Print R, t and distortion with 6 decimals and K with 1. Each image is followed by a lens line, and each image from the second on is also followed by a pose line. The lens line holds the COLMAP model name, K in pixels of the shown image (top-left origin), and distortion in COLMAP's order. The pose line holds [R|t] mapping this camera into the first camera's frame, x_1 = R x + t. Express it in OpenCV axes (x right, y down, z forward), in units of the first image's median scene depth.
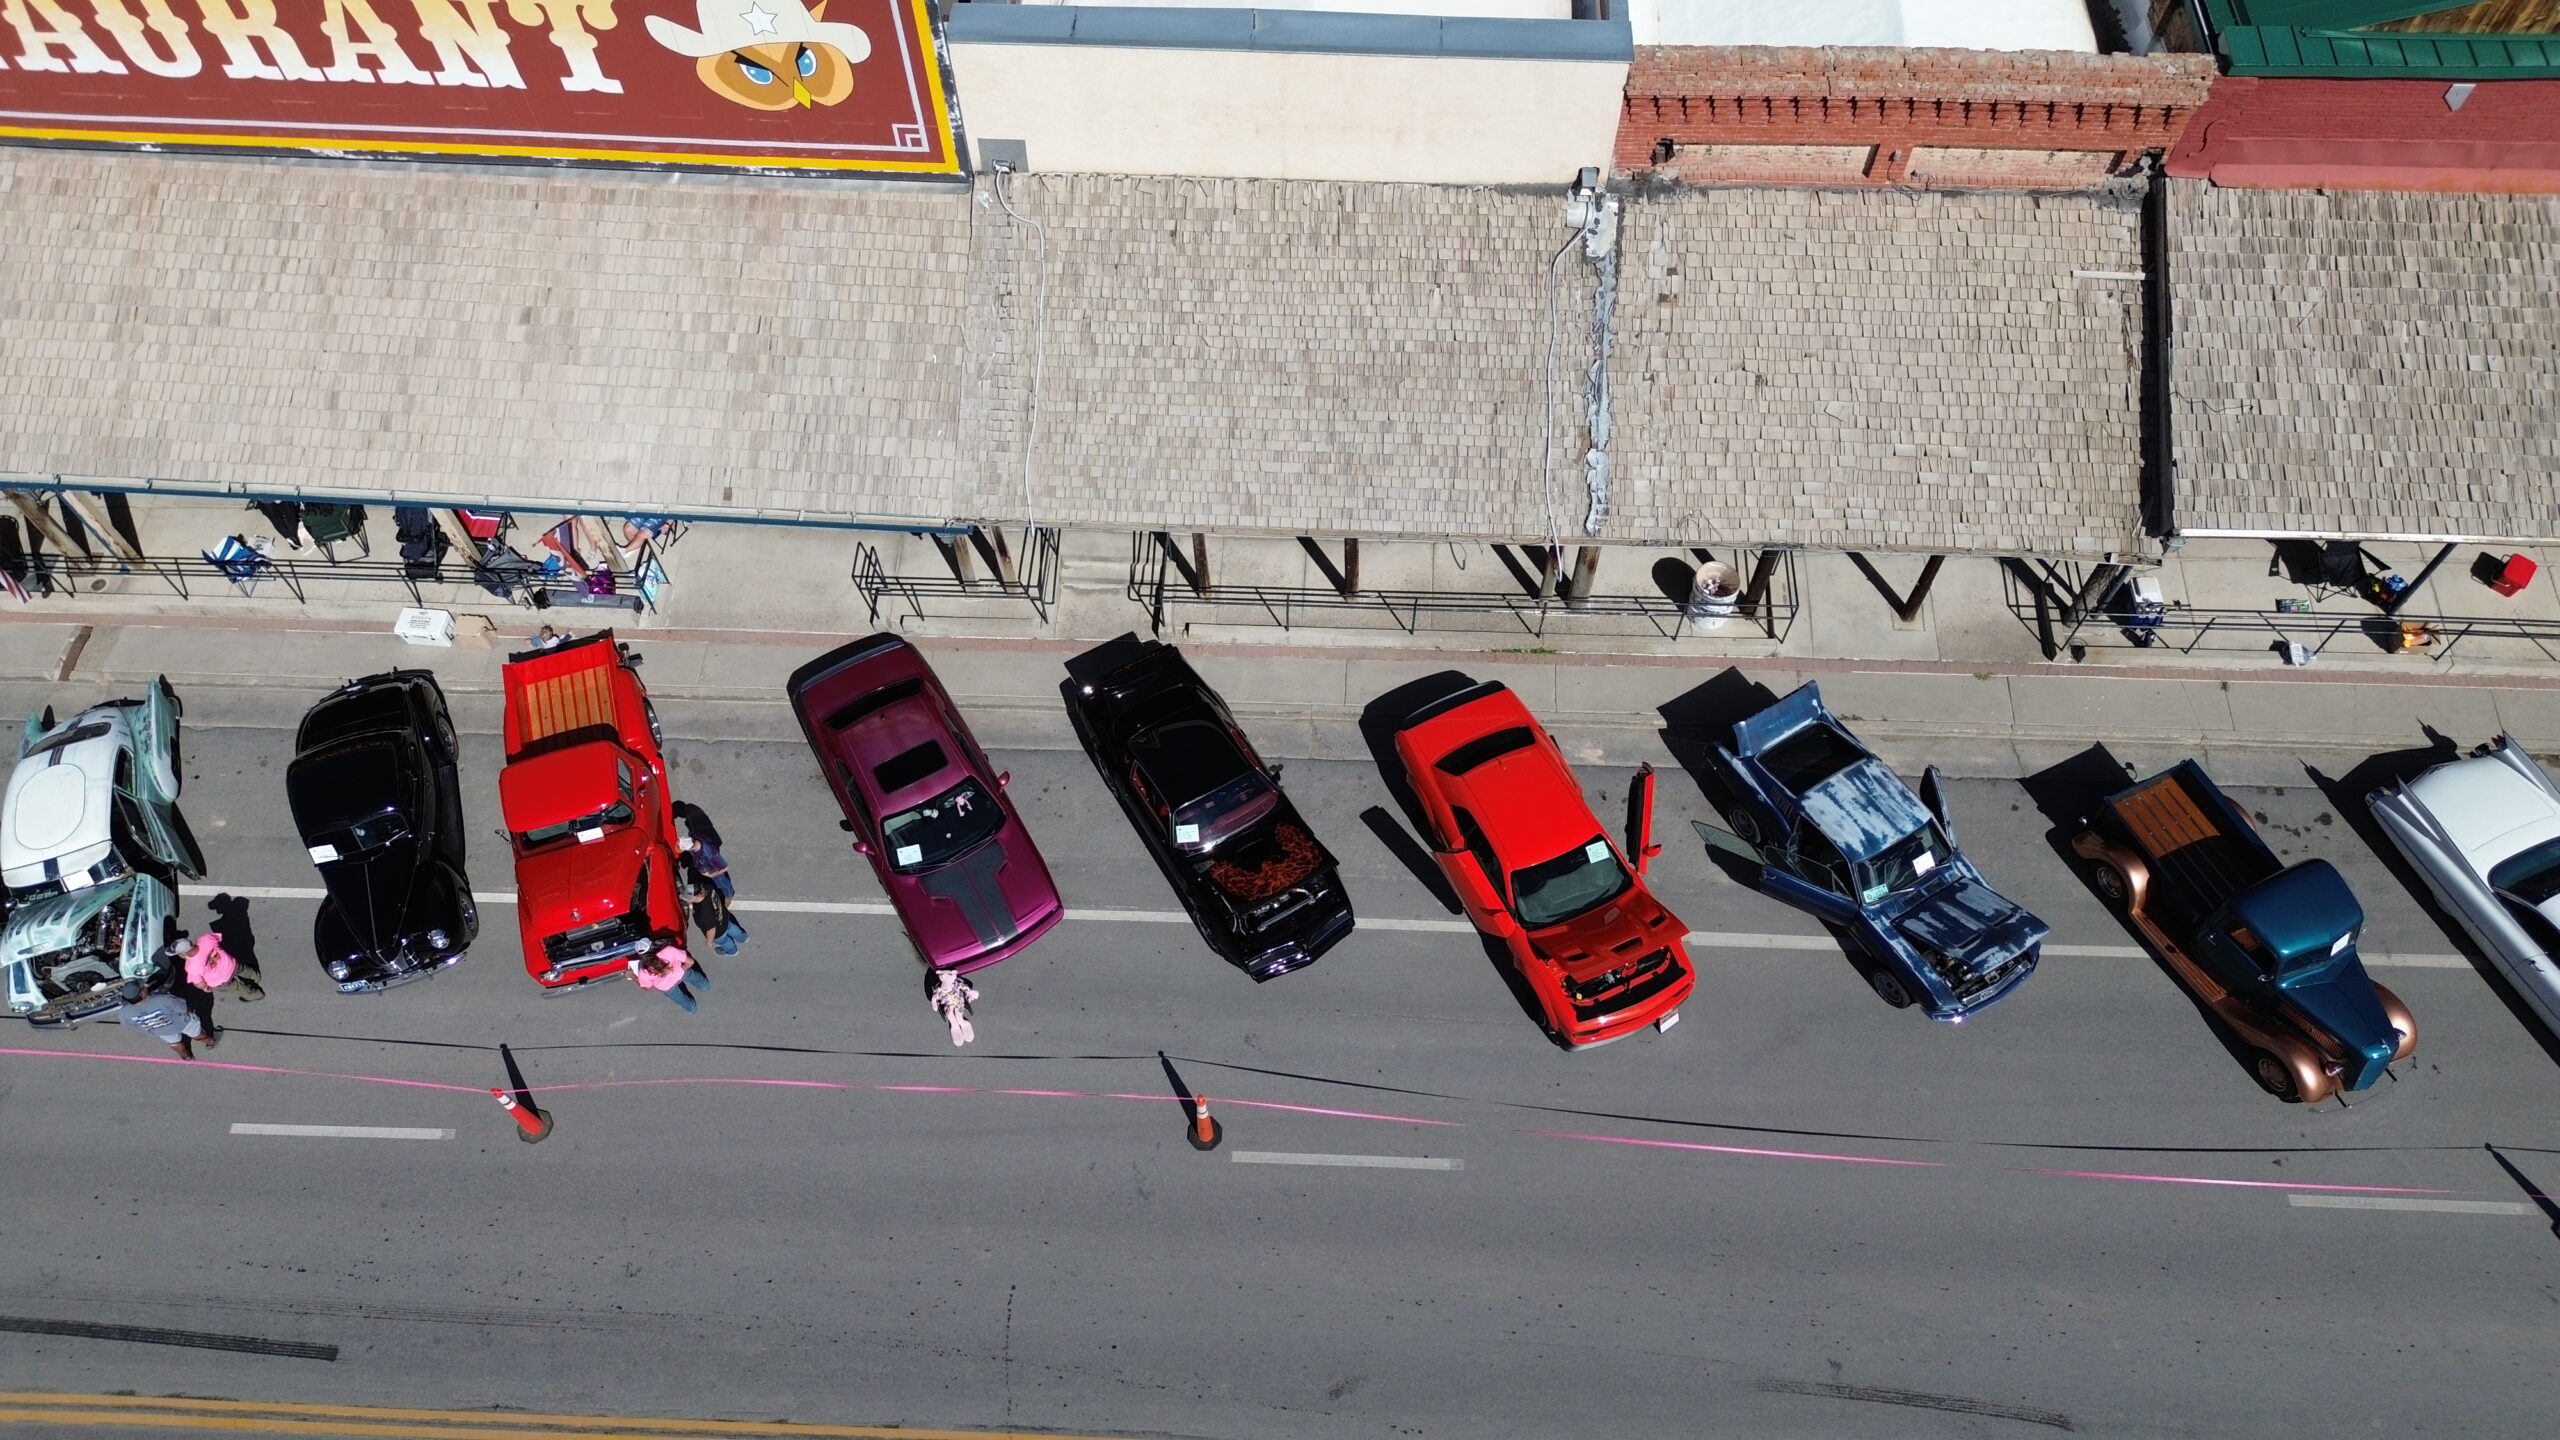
lens RADIAL K [[1816.6, 0, 1280.0], [0, 1816.6, 720.0], [0, 0, 1]] dist [0.070503, -0.060460]
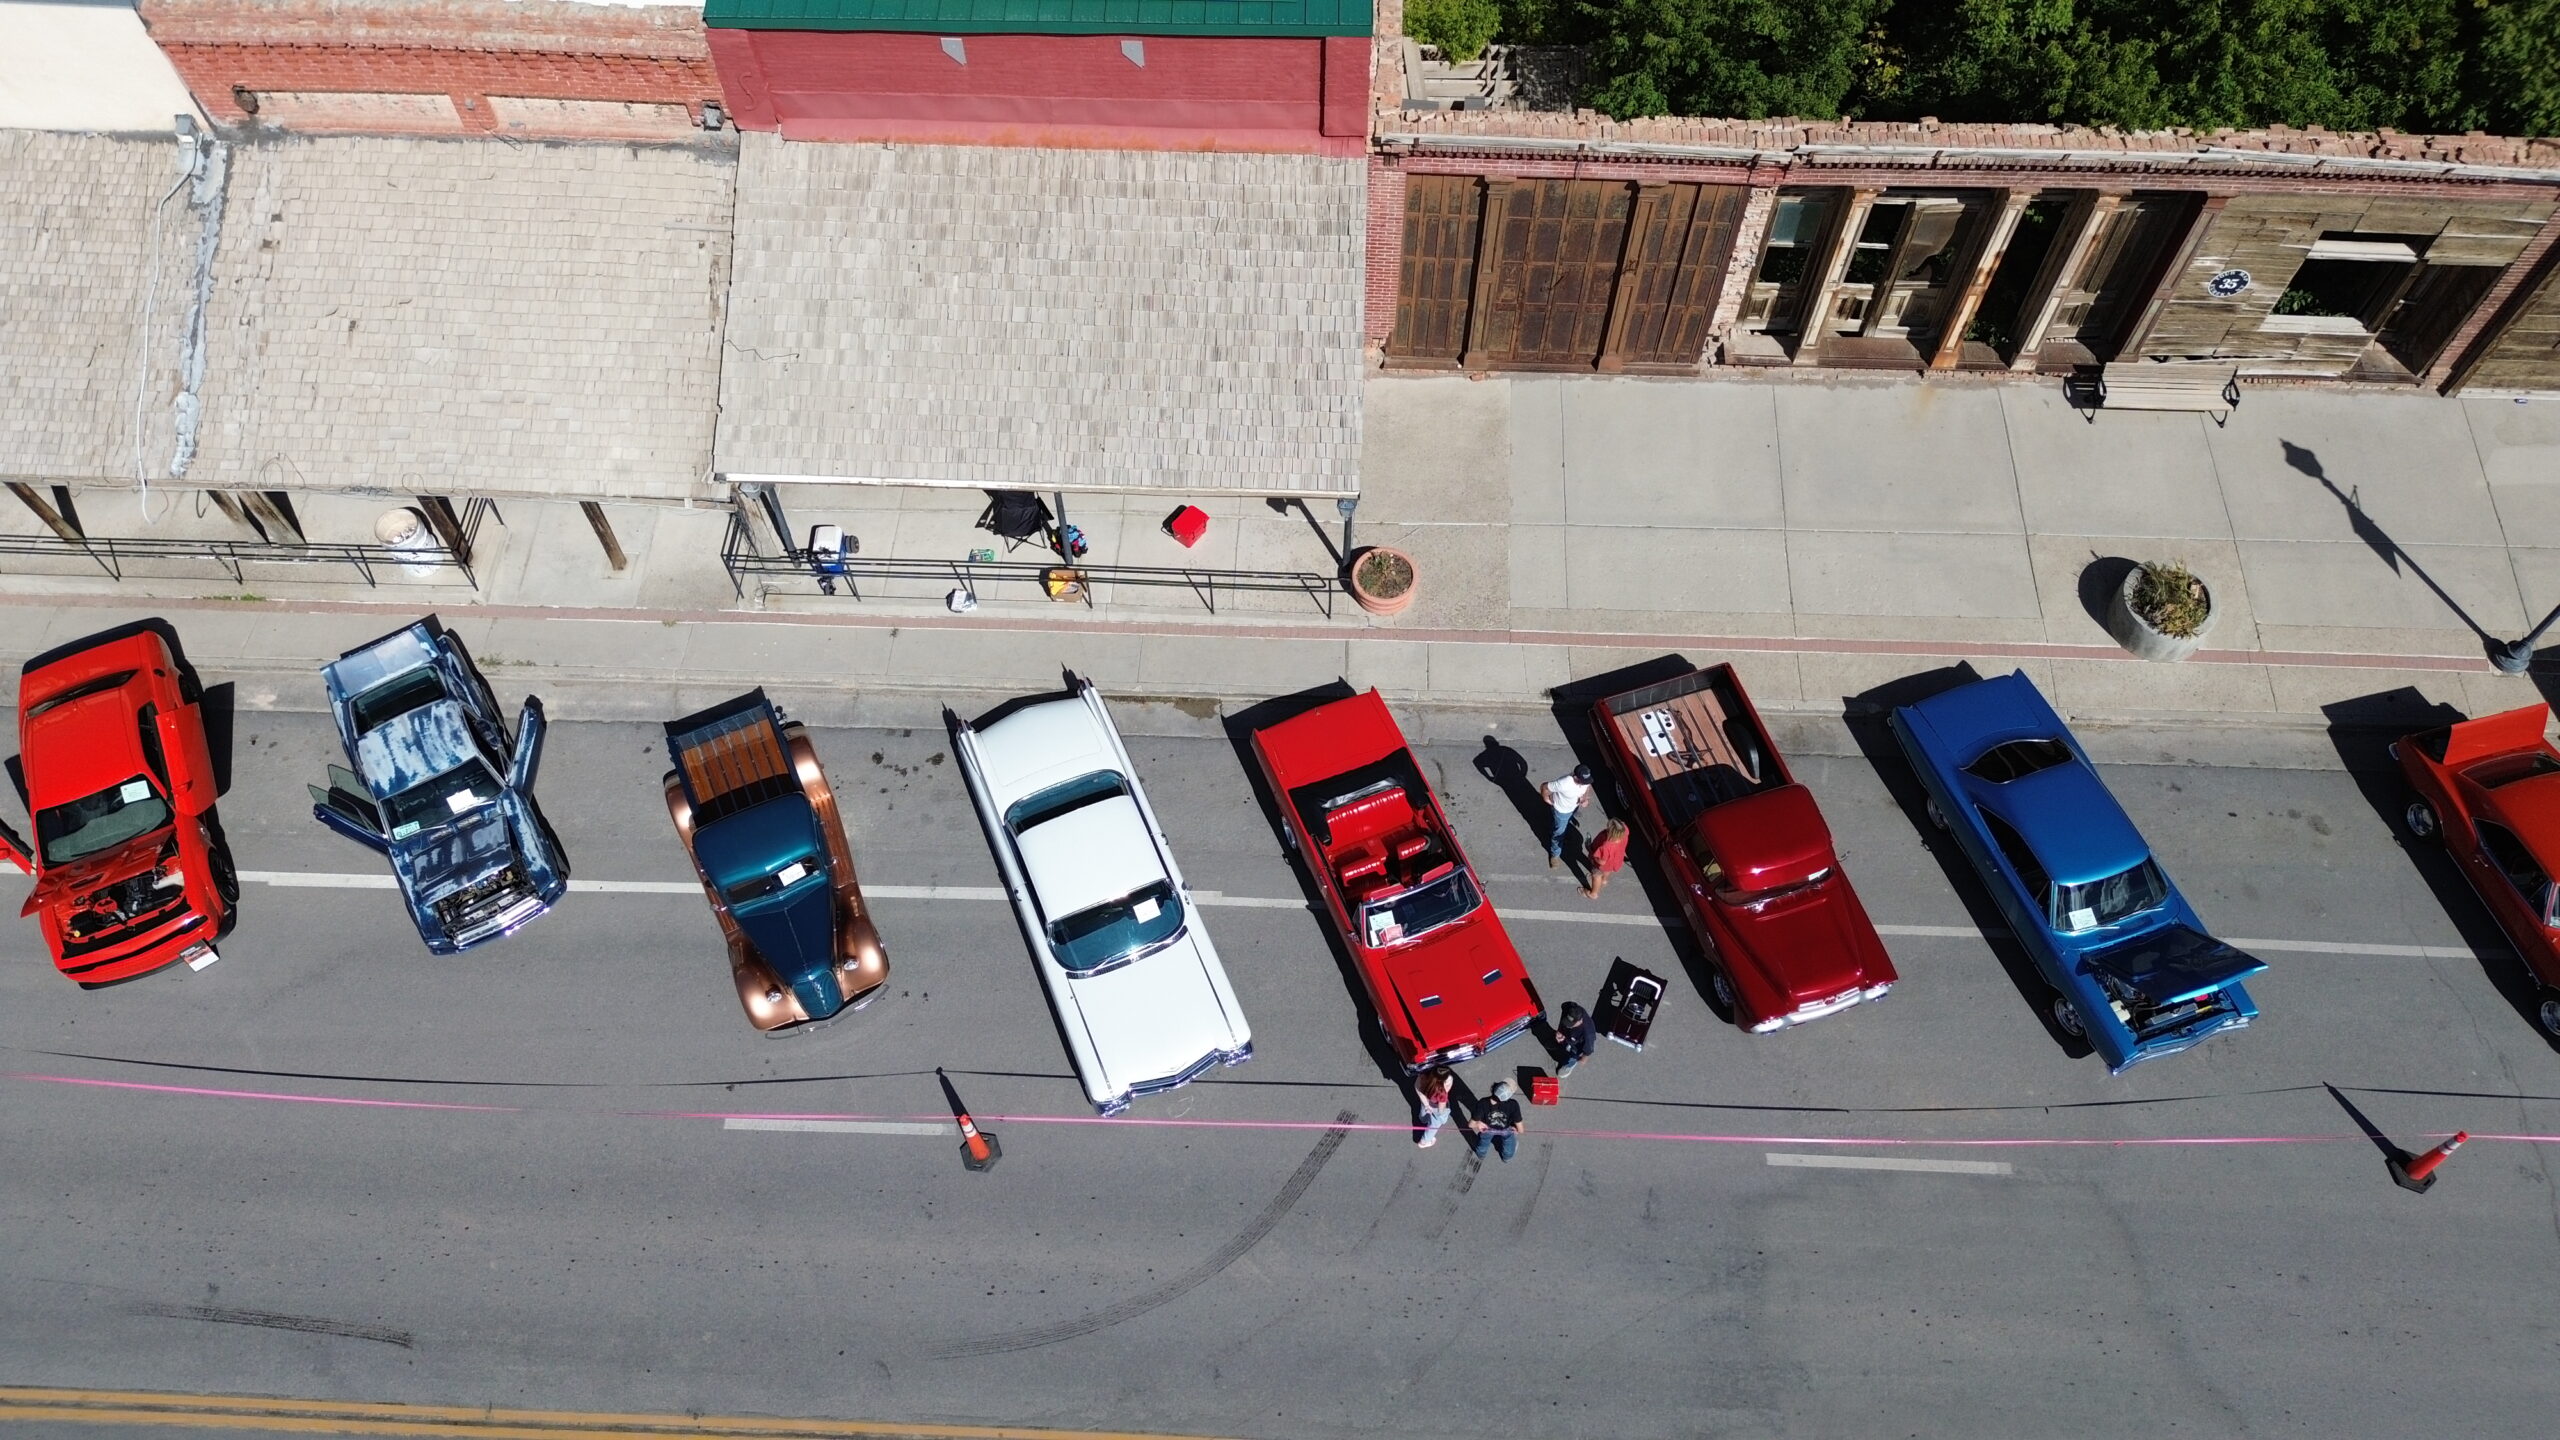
lens RADIAL K [[1816.6, 0, 1280.0], [0, 1816.6, 720.0], [0, 0, 1]] dist [0.070503, -0.060460]
pose [[0.999921, -0.000625, -0.012532, 0.783310], [0.000603, 0.999998, -0.001771, 0.033989], [0.012533, 0.001763, 0.999920, -0.012199]]
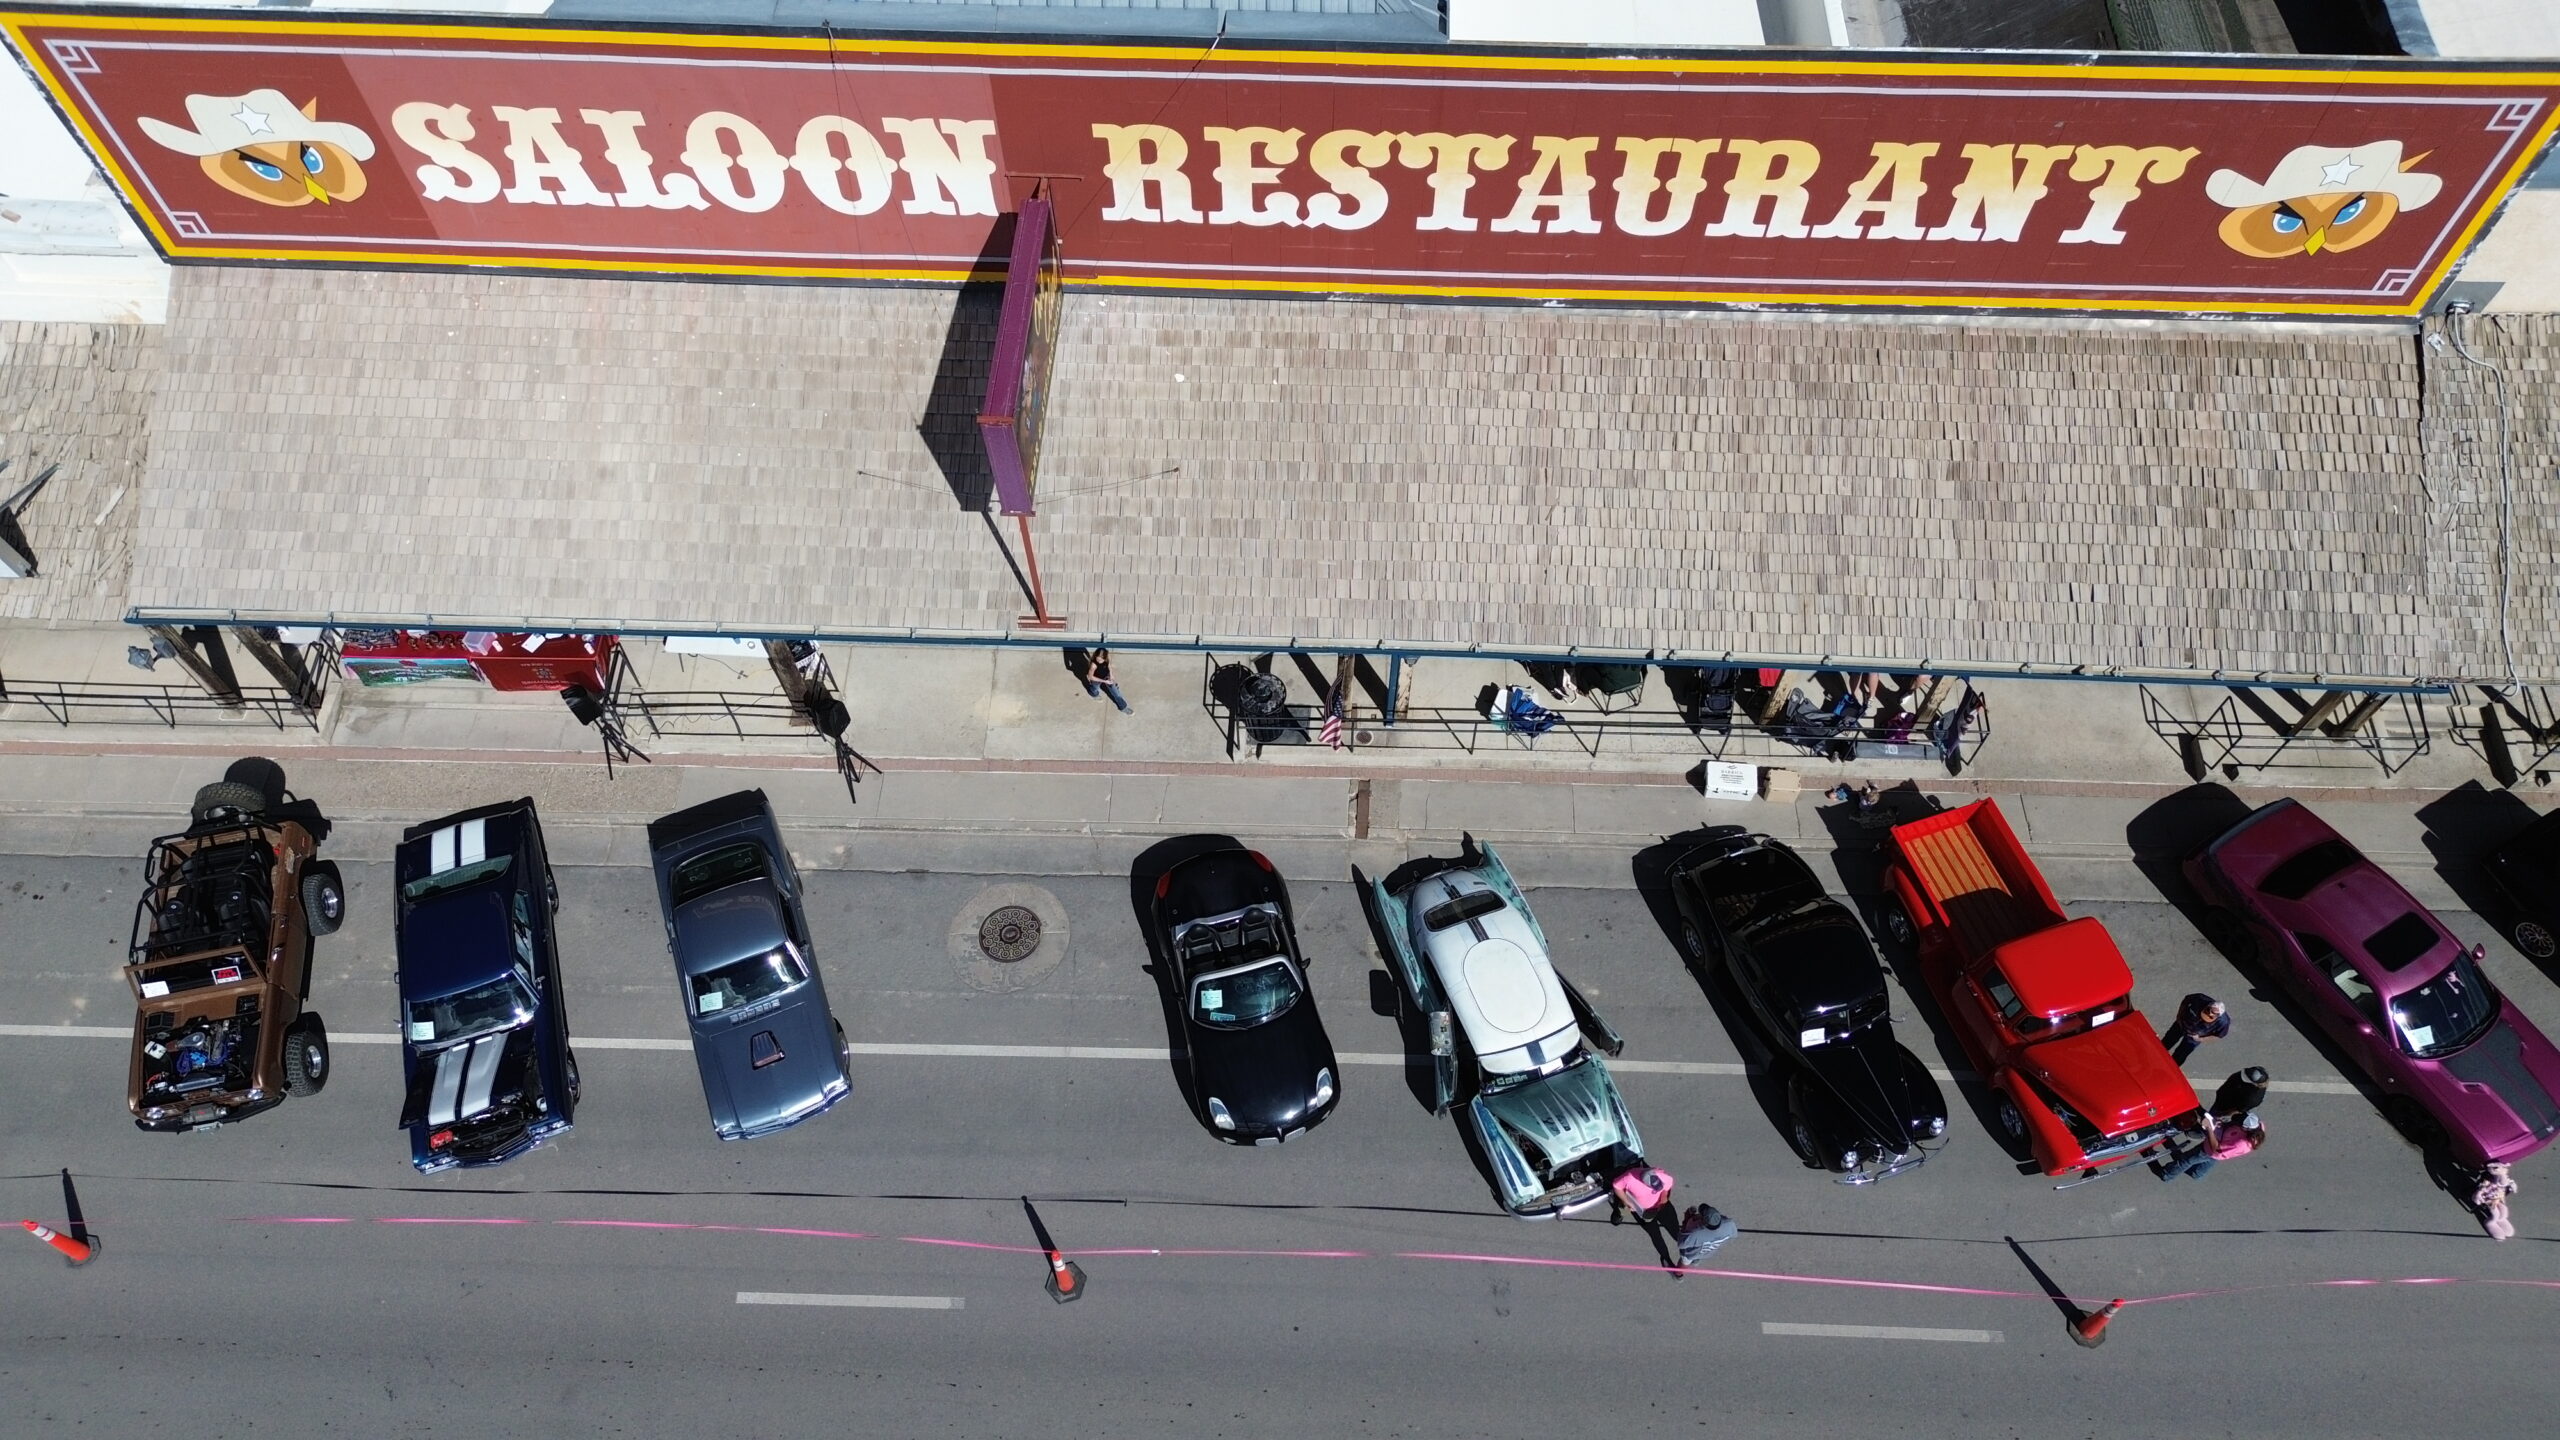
lens RADIAL K [[1816.6, 0, 1280.0], [0, 1816.6, 720.0], [0, 0, 1]] dist [0.070503, -0.060460]
pose [[0.999871, -0.009253, 0.013102, -0.778901], [0.009238, 0.999957, 0.001202, -0.094047], [-0.013112, -0.001081, 0.999913, 0.042996]]
